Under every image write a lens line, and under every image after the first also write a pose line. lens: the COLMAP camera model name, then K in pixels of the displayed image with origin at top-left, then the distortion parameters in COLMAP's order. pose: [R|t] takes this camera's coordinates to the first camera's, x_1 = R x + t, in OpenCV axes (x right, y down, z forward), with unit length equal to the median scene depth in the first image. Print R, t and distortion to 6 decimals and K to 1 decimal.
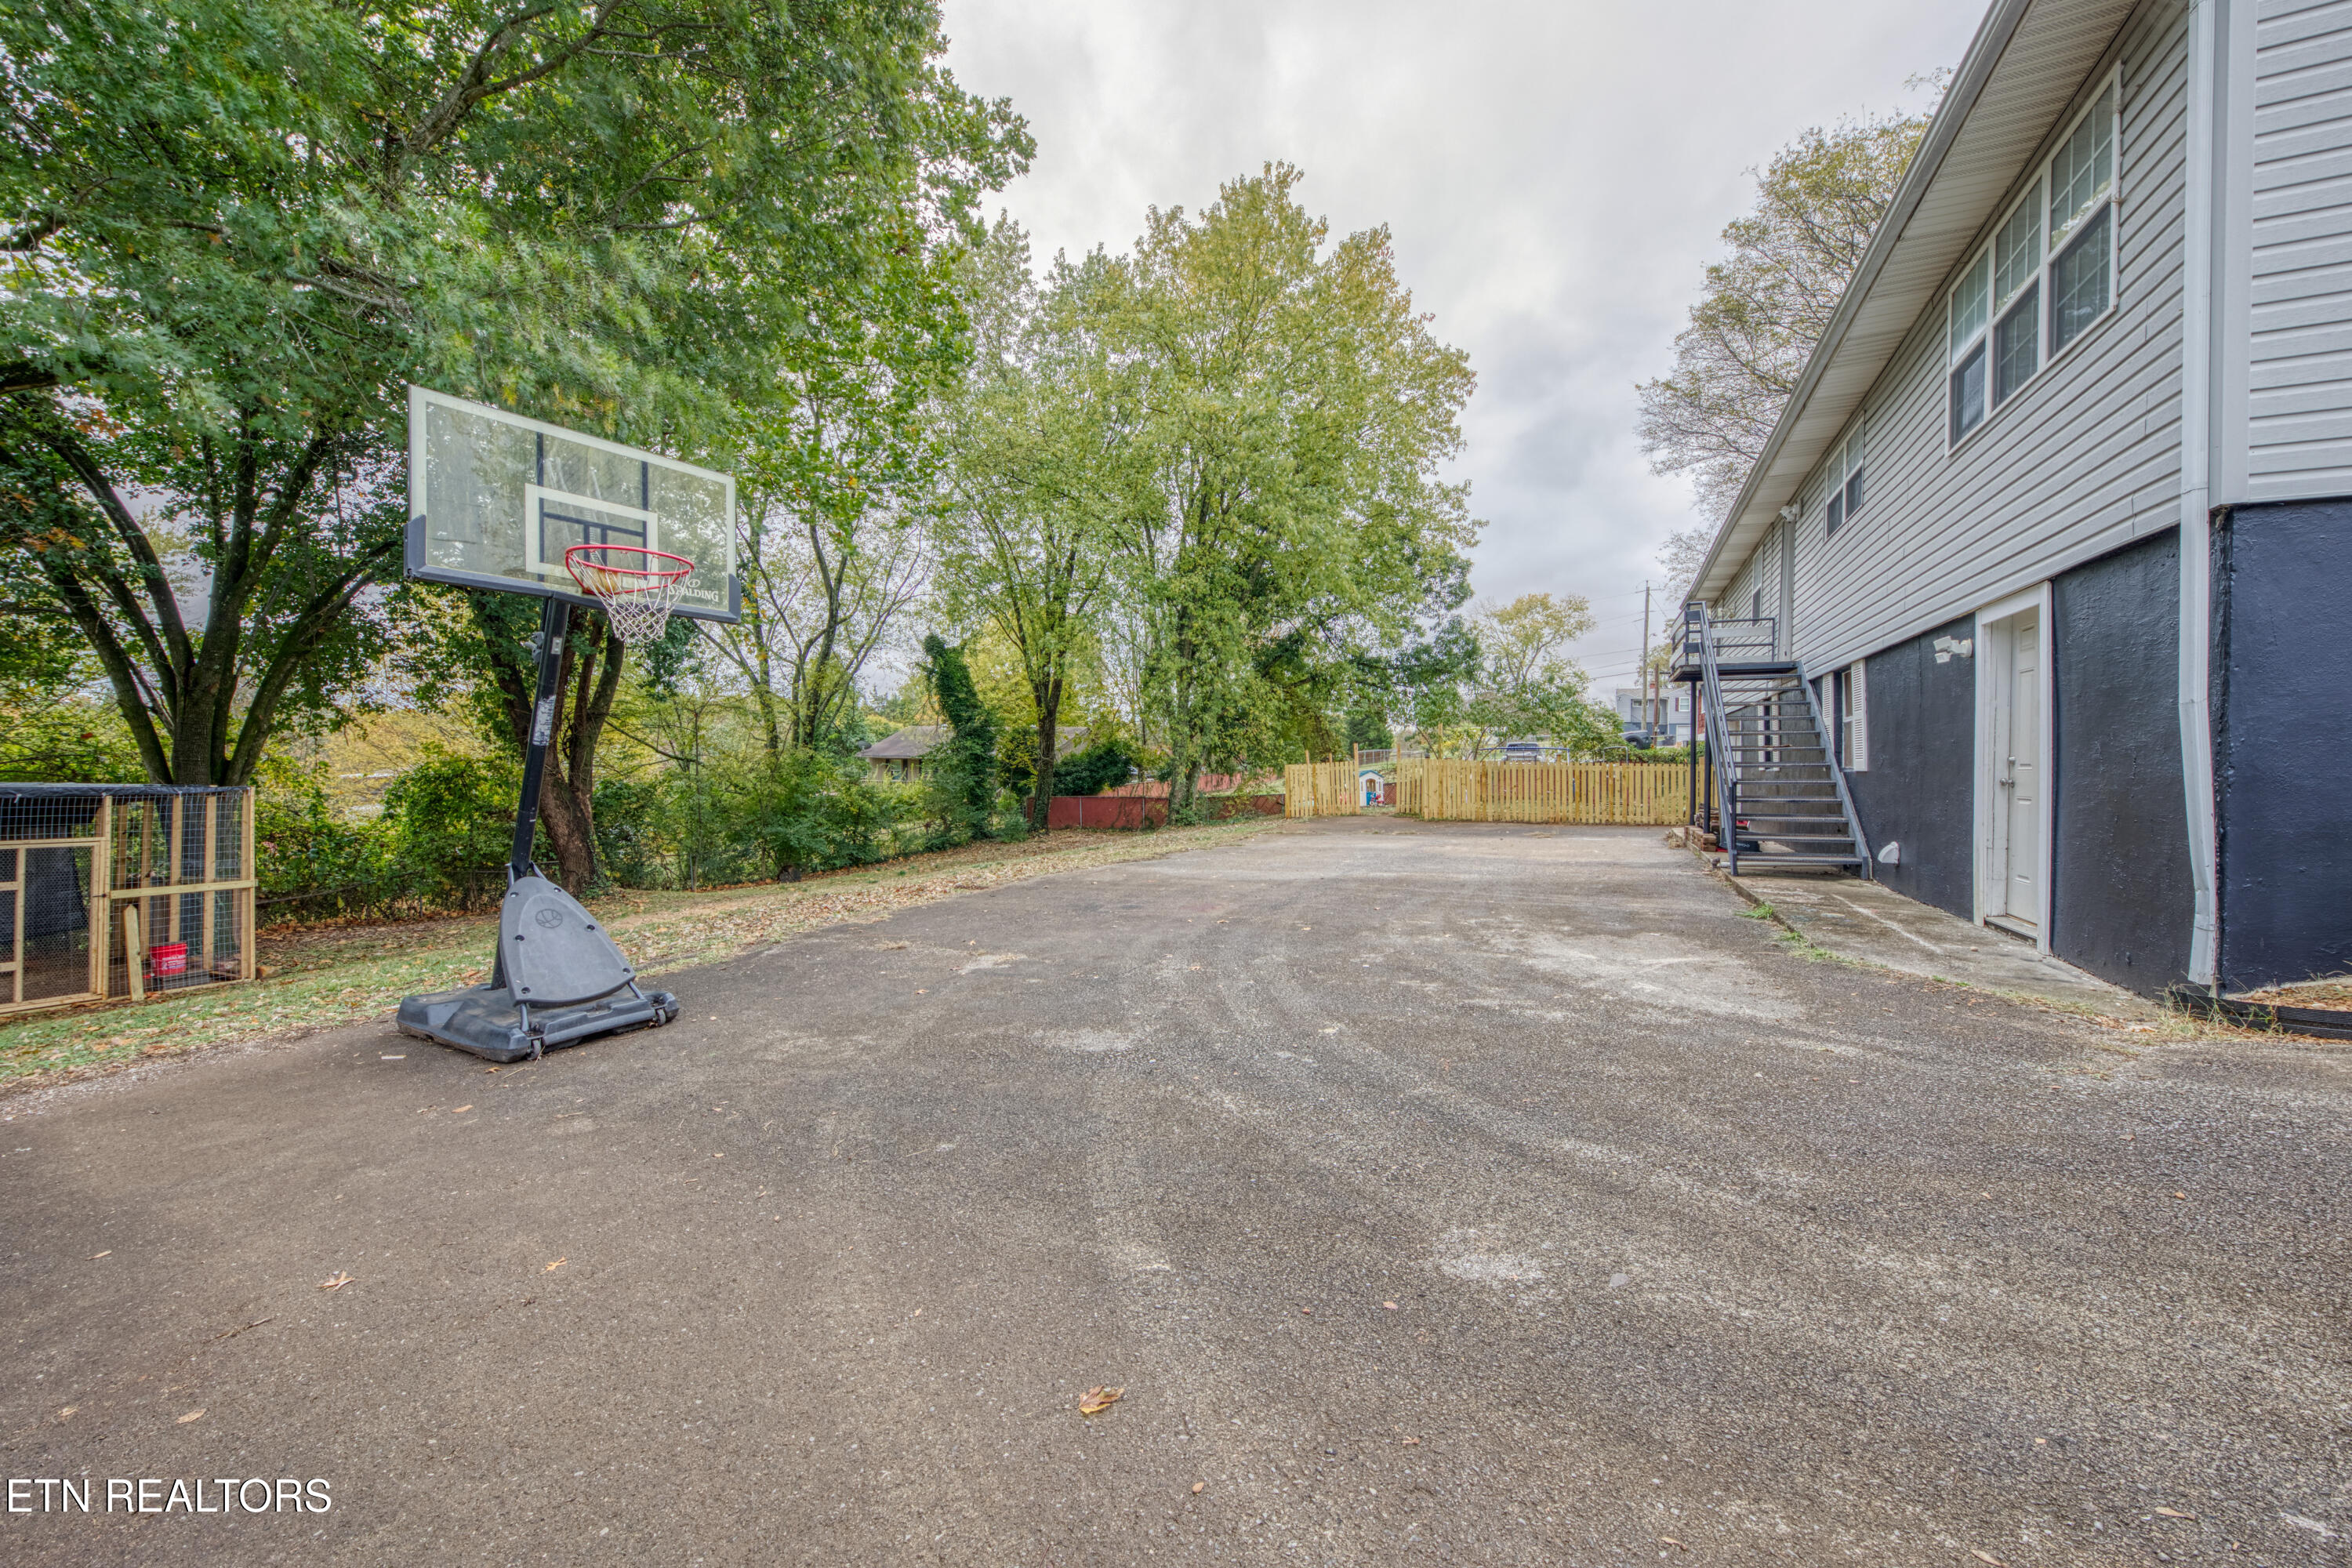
lens RADIAL K [[833.1, 0, 1163.0], [0, 833.1, 779.7], [0, 0, 1]] dist [0.003400, 0.000006]
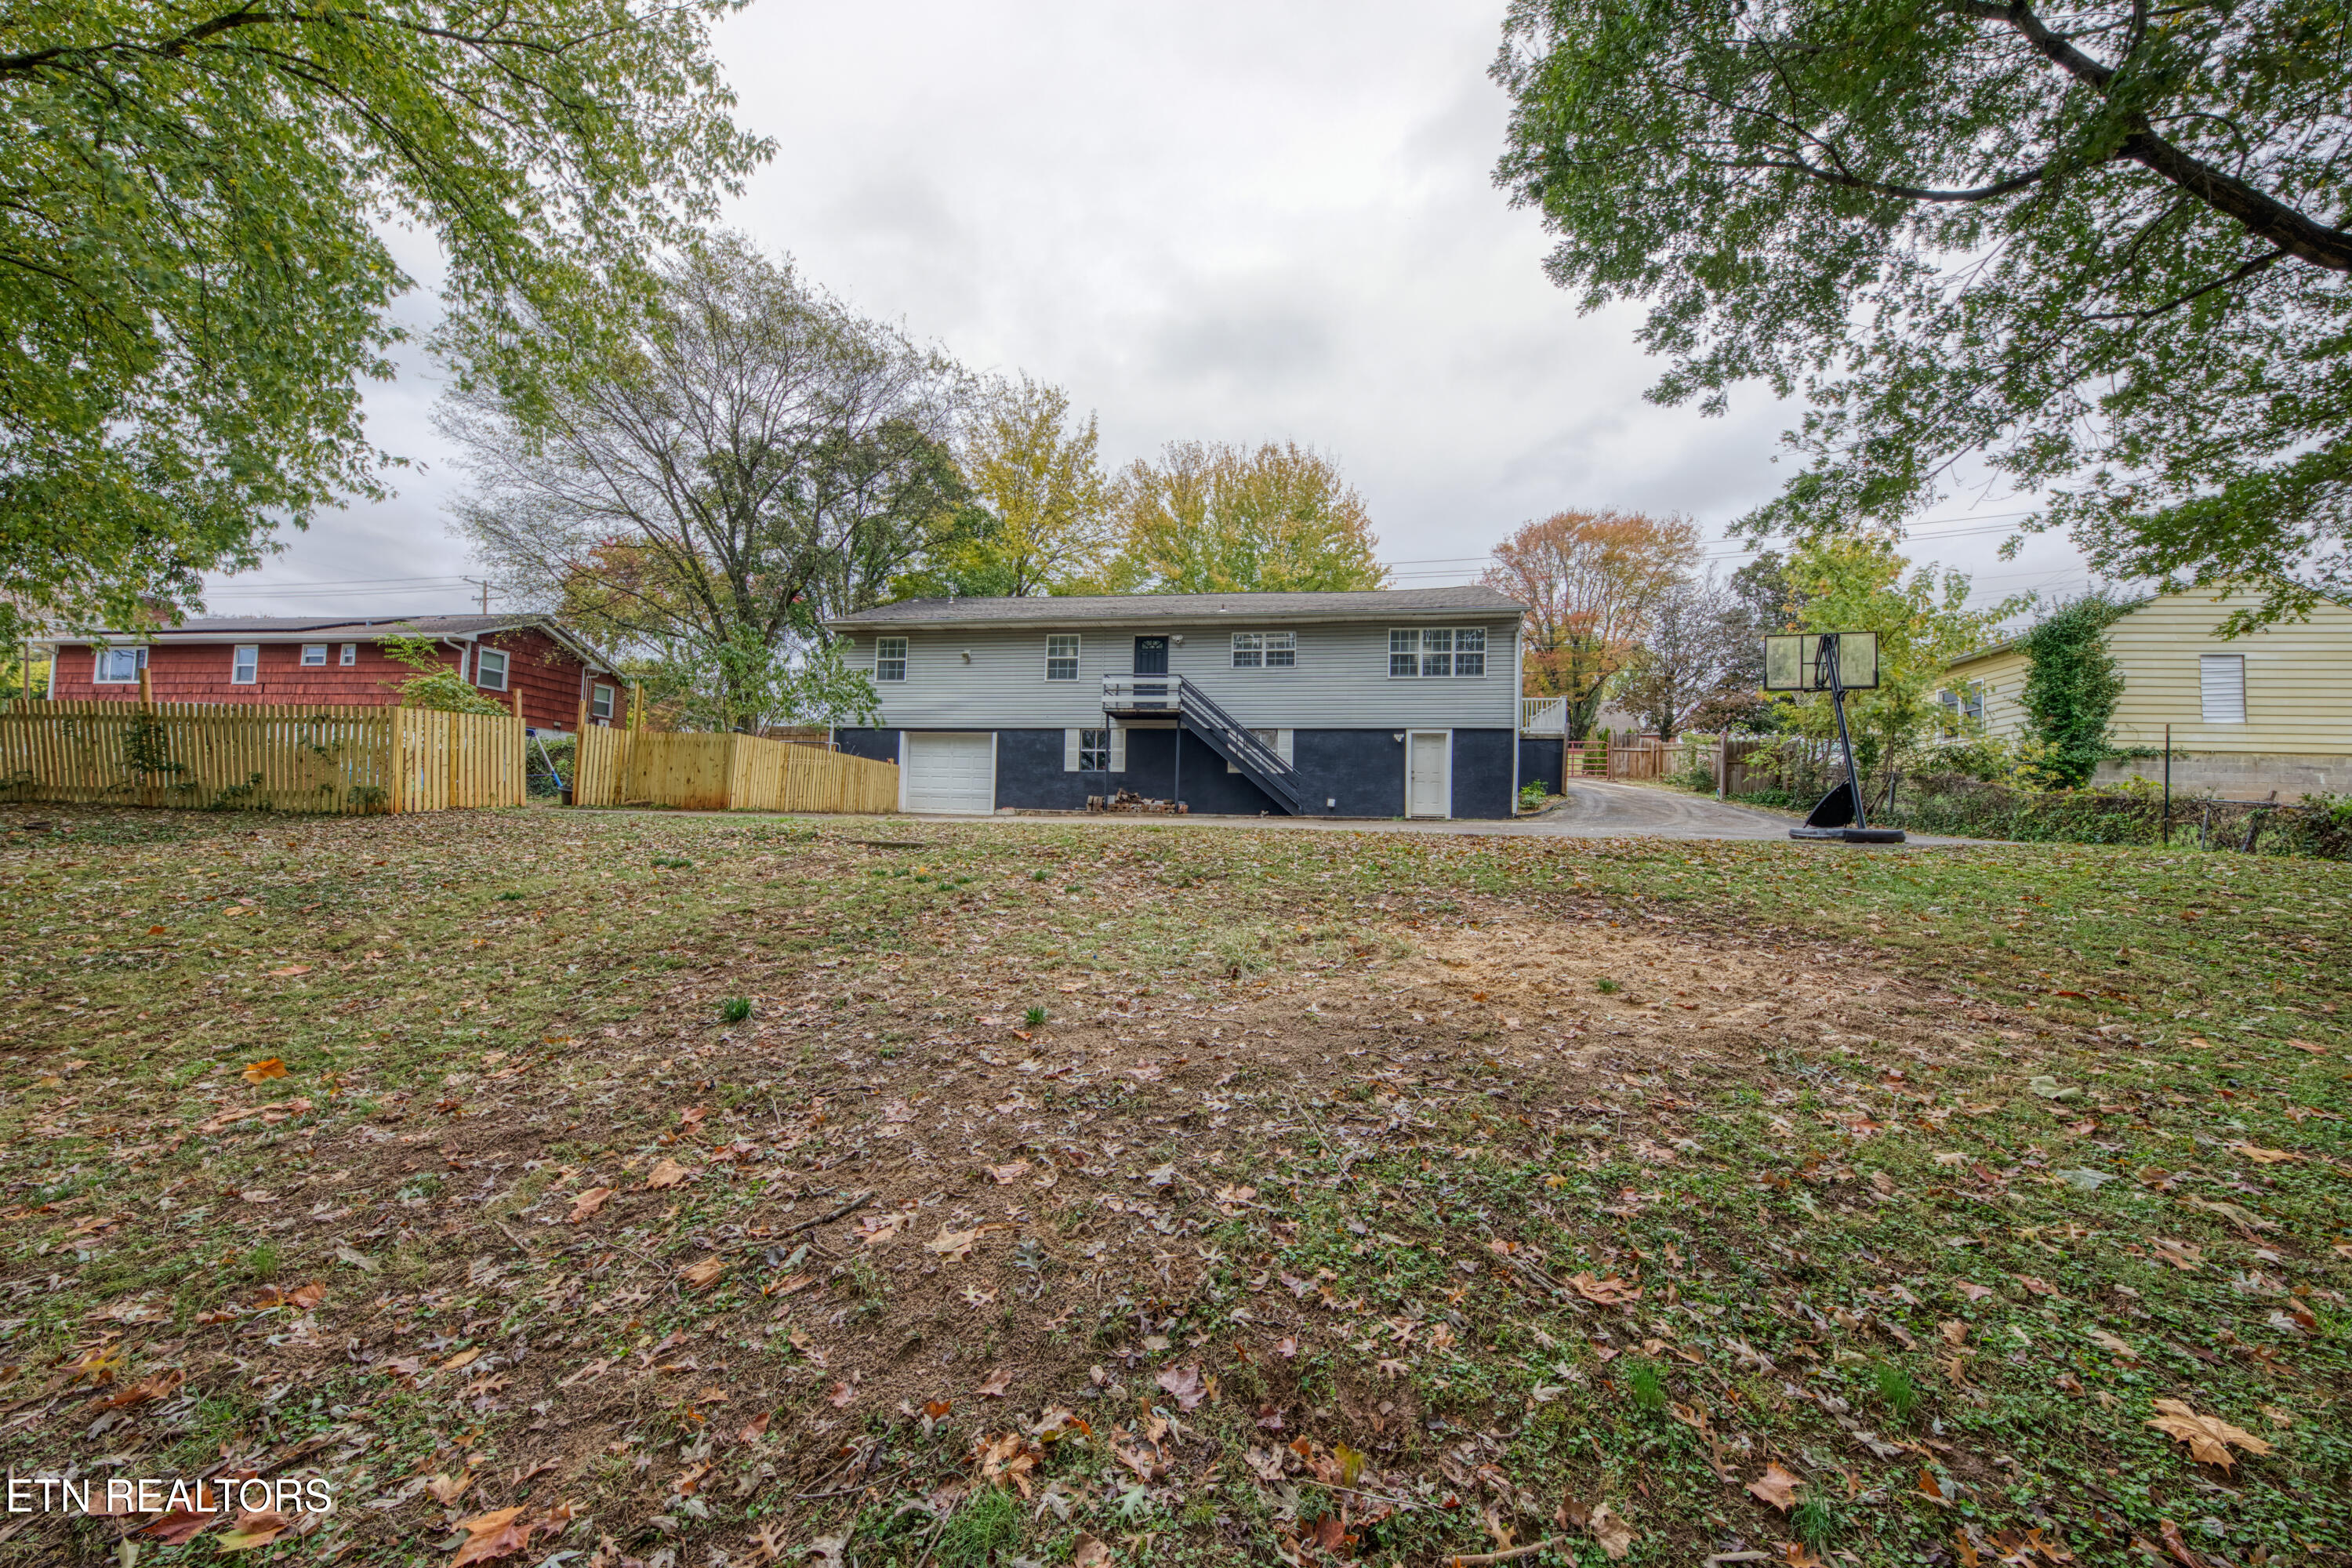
lens RADIAL K [[833.1, 0, 1184.0], [0, 833.1, 794.2], [0, 0, 1]] dist [0.003400, 0.000006]
pose [[-0.363209, 0.029659, 0.931235, -1.202778], [-0.004095, 0.999433, -0.033429, 0.121232], [-0.931699, -0.015955, -0.362882, 1.951212]]
